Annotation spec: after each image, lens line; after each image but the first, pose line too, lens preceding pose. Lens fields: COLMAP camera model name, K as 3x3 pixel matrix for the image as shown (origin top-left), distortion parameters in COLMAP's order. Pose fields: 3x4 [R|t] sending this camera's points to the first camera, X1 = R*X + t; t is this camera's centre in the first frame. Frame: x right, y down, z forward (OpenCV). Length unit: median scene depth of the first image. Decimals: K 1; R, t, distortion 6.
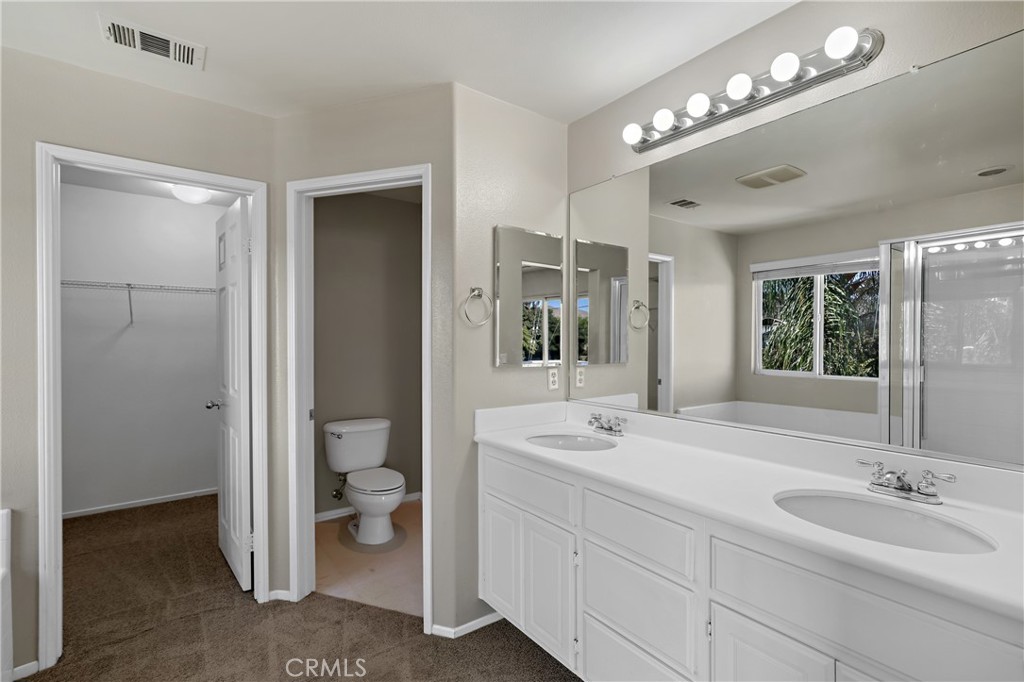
lens RADIAL K [[467.1, 0, 514.9], [0, 467.1, 338.9], [0, 0, 1]] dist [-0.016604, 0.006698]
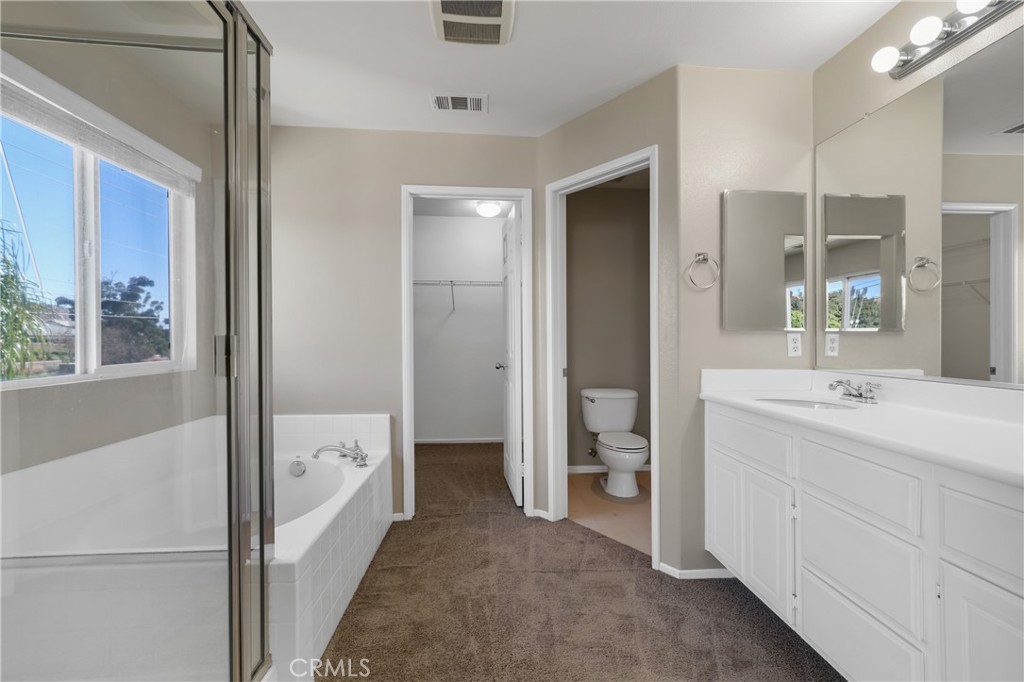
lens RADIAL K [[457.3, 0, 520.6], [0, 457.3, 336.6], [0, 0, 1]] dist [-0.000099, 0.001290]
pose [[0.848153, -0.000644, -0.529751, 0.109964], [0.000637, 1.000000, -0.000197, 0.074035], [0.529751, -0.000171, 0.848153, -0.089377]]
